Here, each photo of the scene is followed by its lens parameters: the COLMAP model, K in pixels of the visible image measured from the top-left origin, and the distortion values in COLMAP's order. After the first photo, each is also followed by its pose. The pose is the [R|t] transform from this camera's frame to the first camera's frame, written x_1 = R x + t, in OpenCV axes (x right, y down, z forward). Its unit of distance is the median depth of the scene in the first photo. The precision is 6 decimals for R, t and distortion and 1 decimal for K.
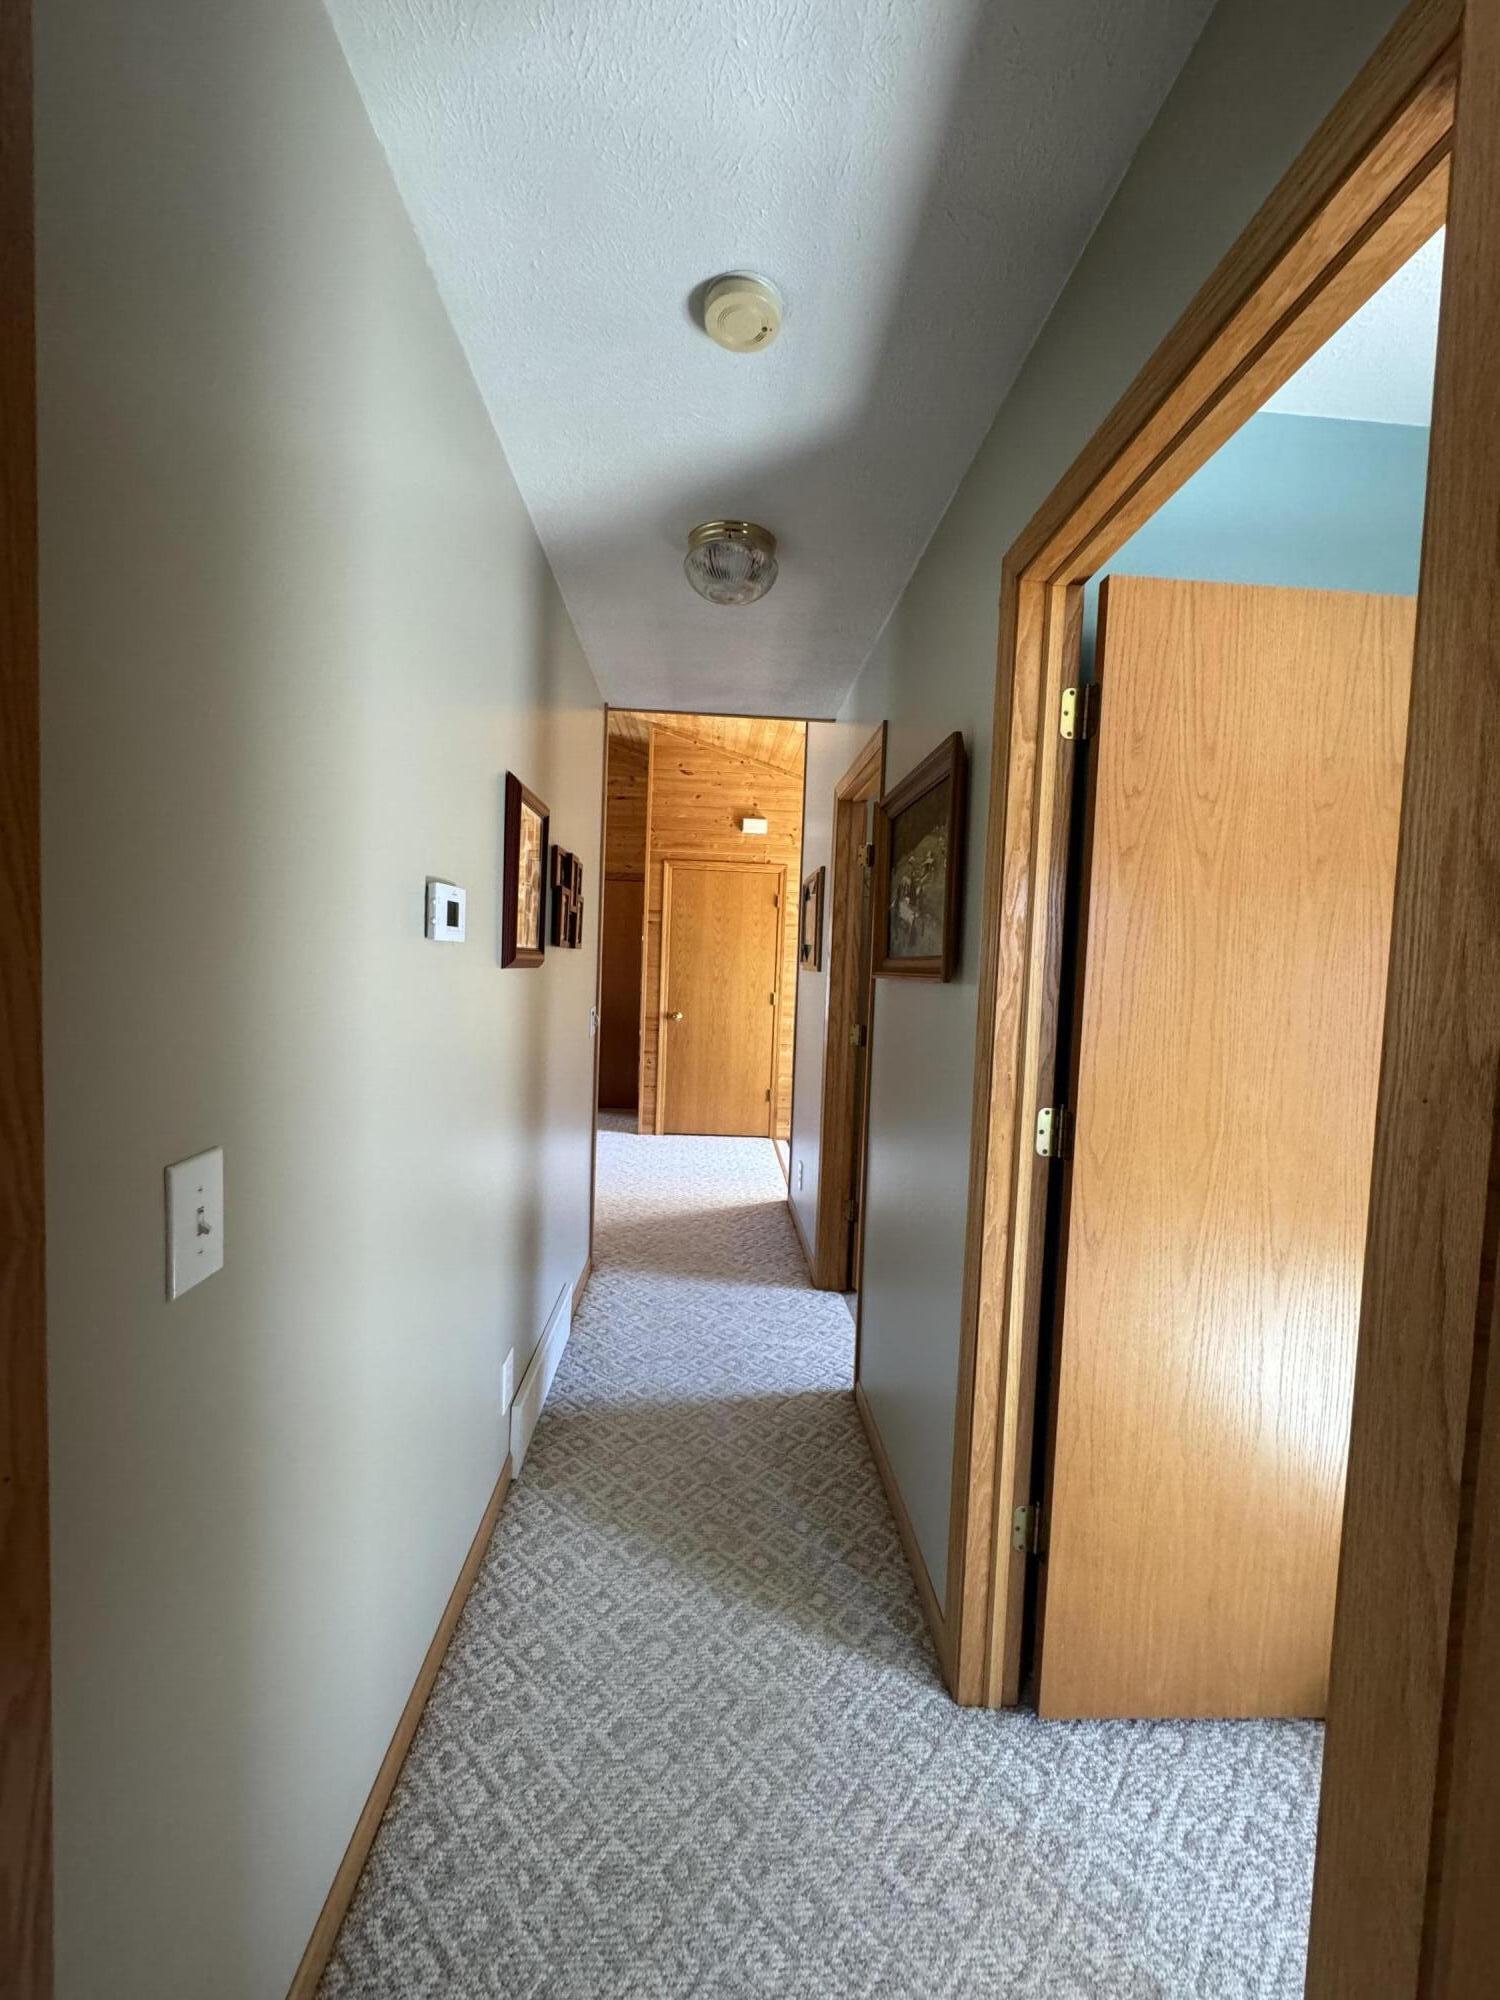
lens RADIAL K [[806.1, 0, 747.8], [0, 806.1, 1004.5], [0, 0, 1]] dist [0.002087, 0.000737]
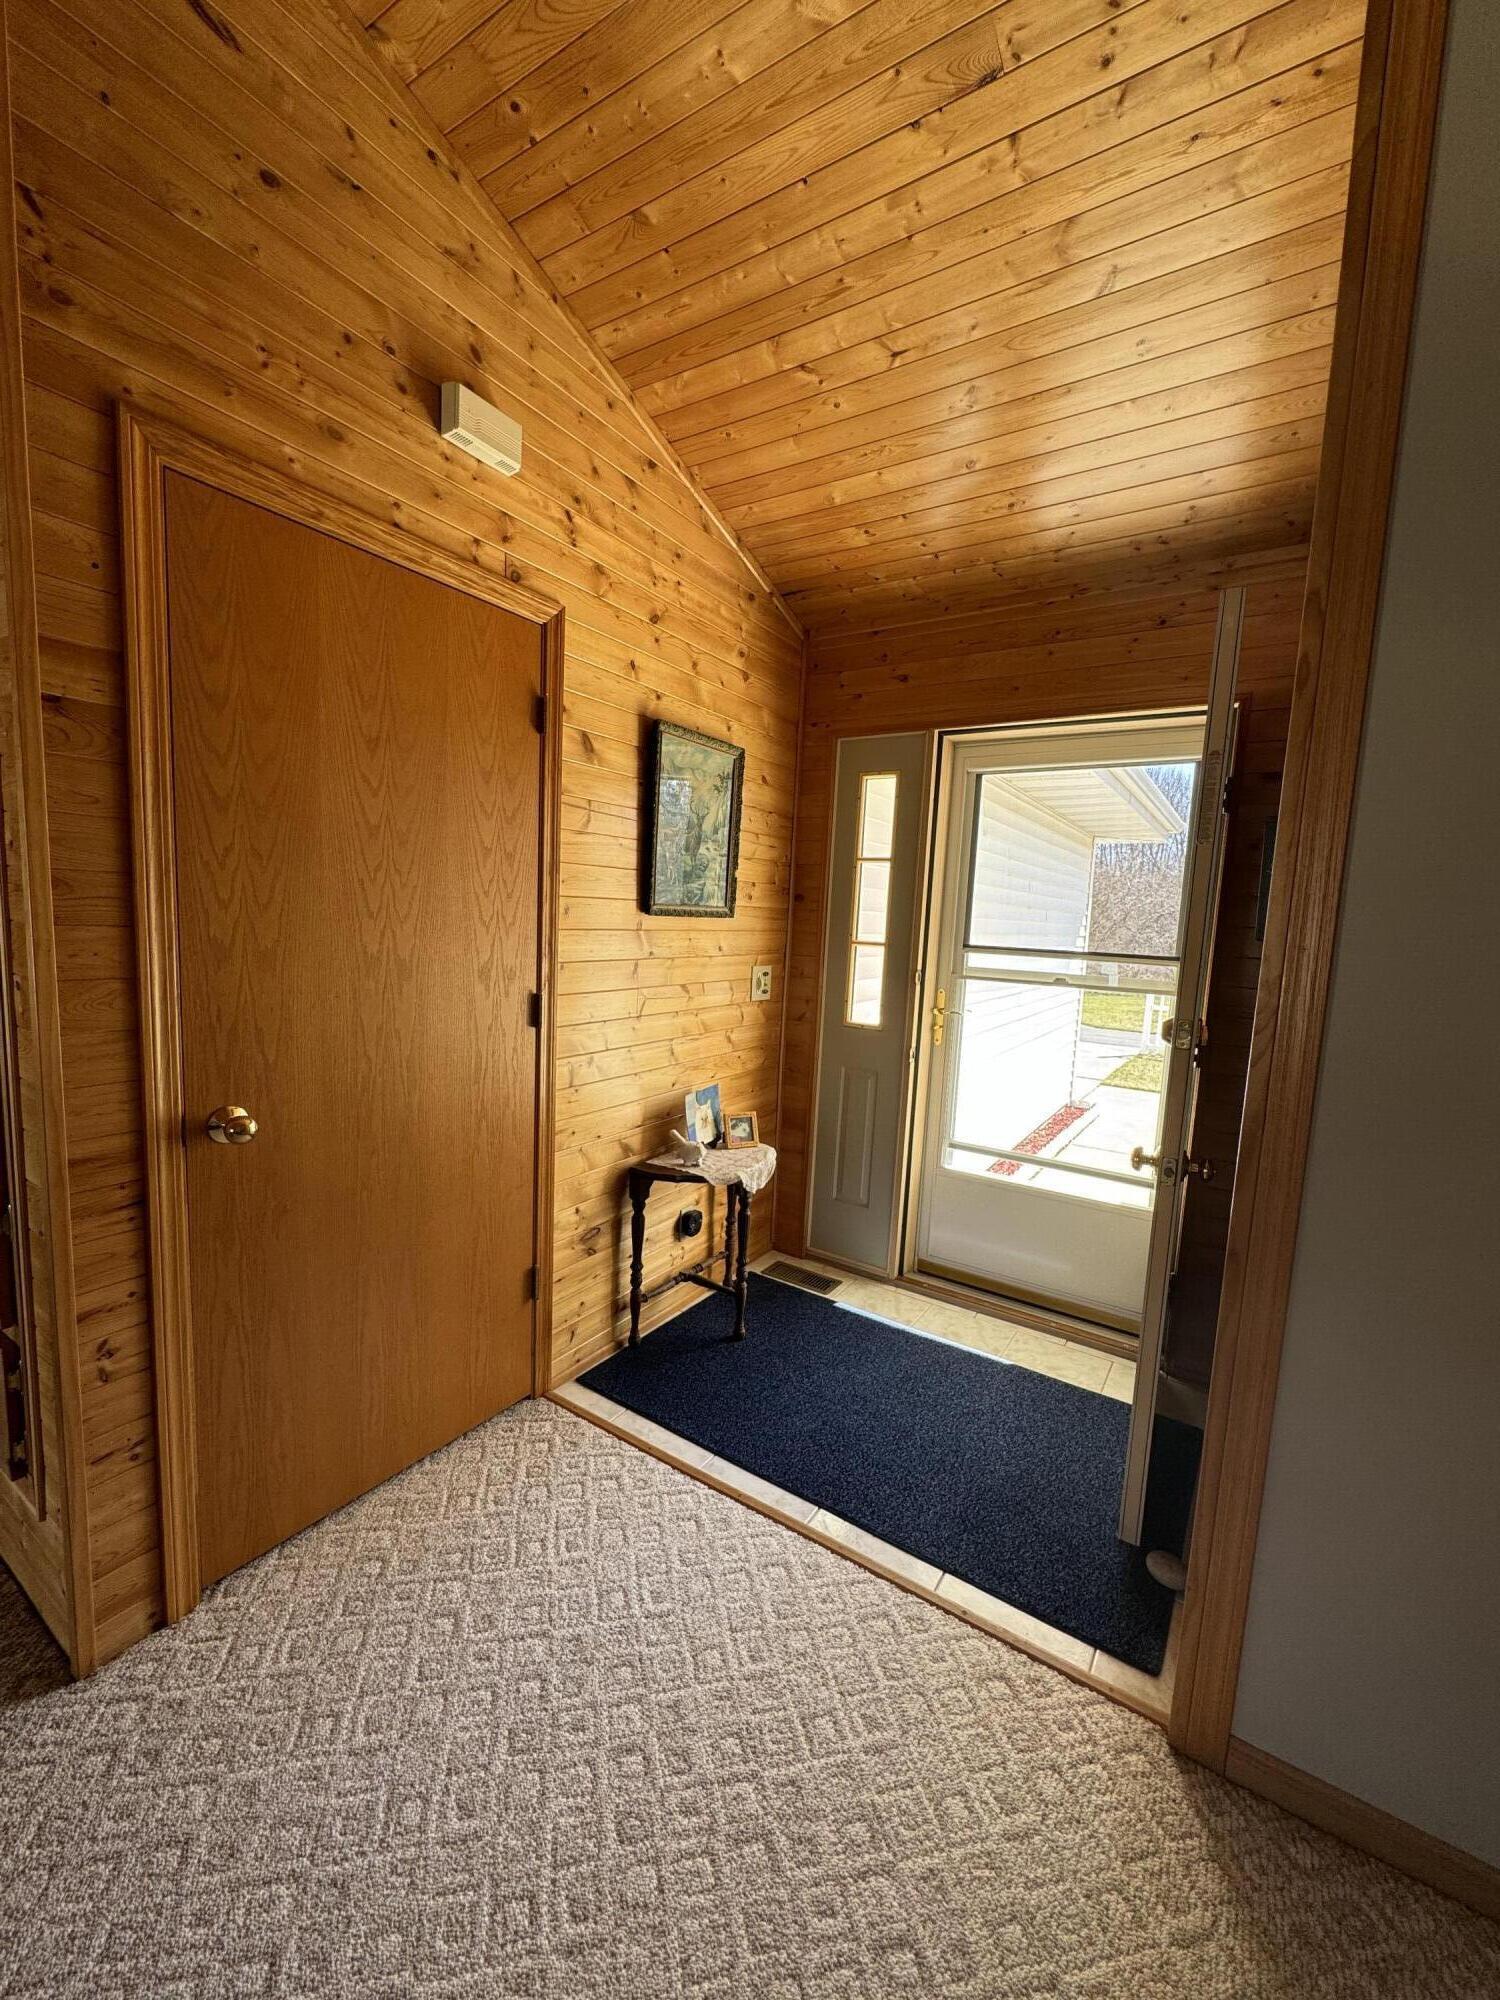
lens RADIAL K [[806.1, 0, 748.2], [0, 806.1, 1003.3], [0, 0, 1]] dist [0.002087, 0.000737]
pose [[0.587514, -0.104260, 0.802469, -0.188446], [0.023345, 0.993436, 0.111979, -0.045261], [-0.808877, -0.047056, 0.586092, 0.729921]]
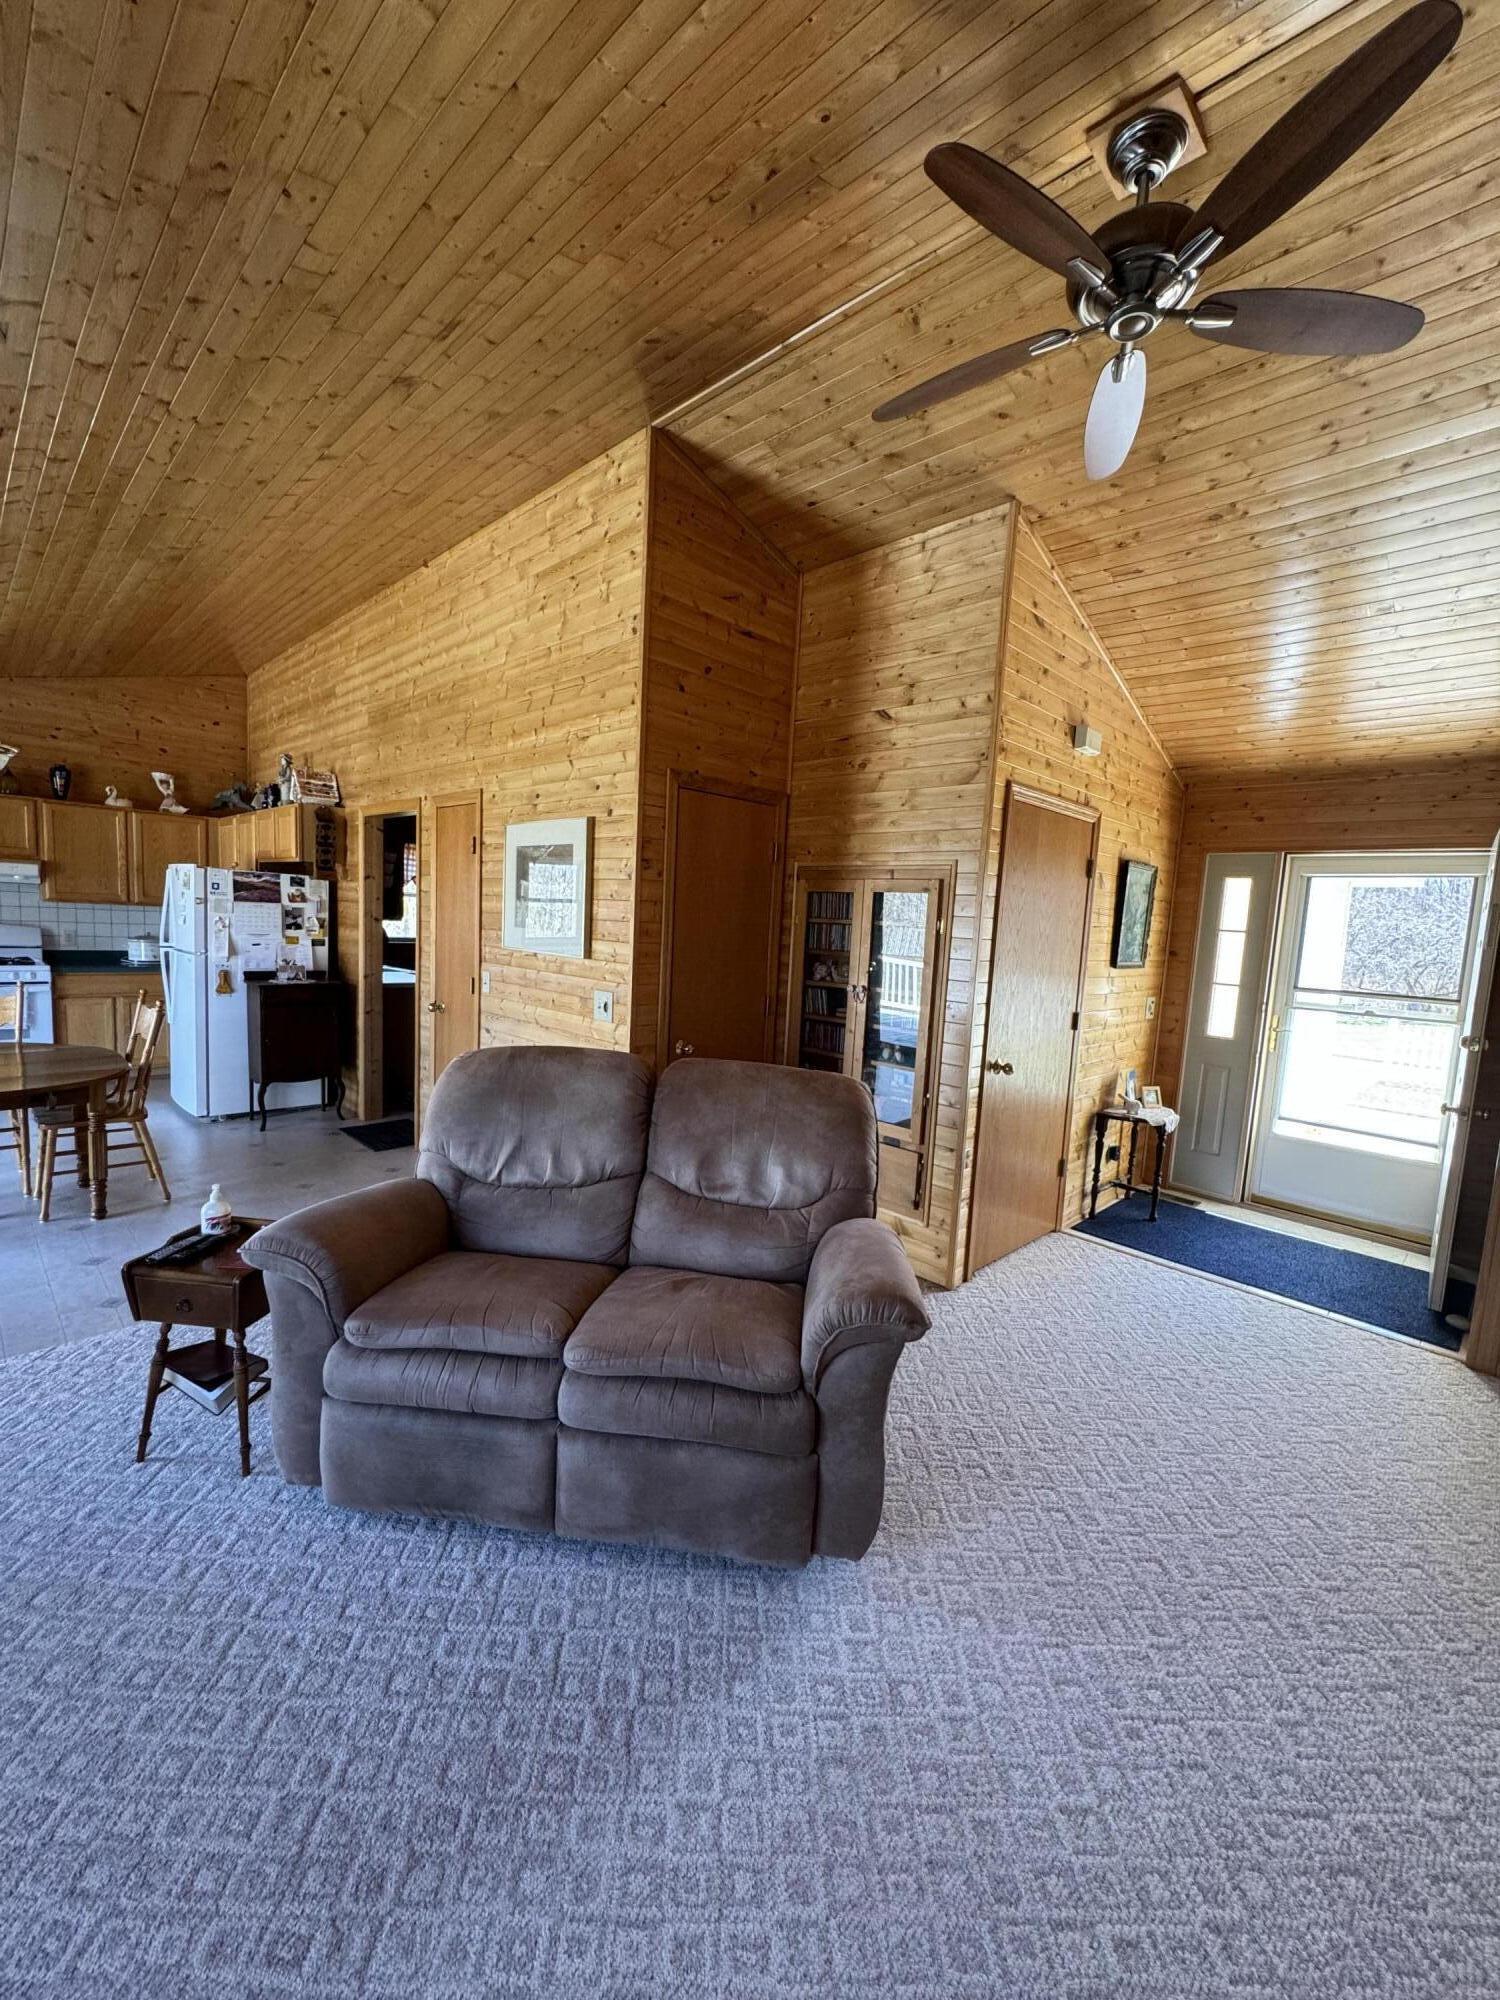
lens RADIAL K [[806.1, 0, 749.3], [0, 806.1, 1001.1], [0, 0, 1]] dist [0.002087, 0.000737]
pose [[0.733486, -0.071547, 0.675929, -0.598154], [0.012217, 0.995672, 0.092135, -0.085417], [-0.679595, -0.059322, 0.731185, 0.707352]]
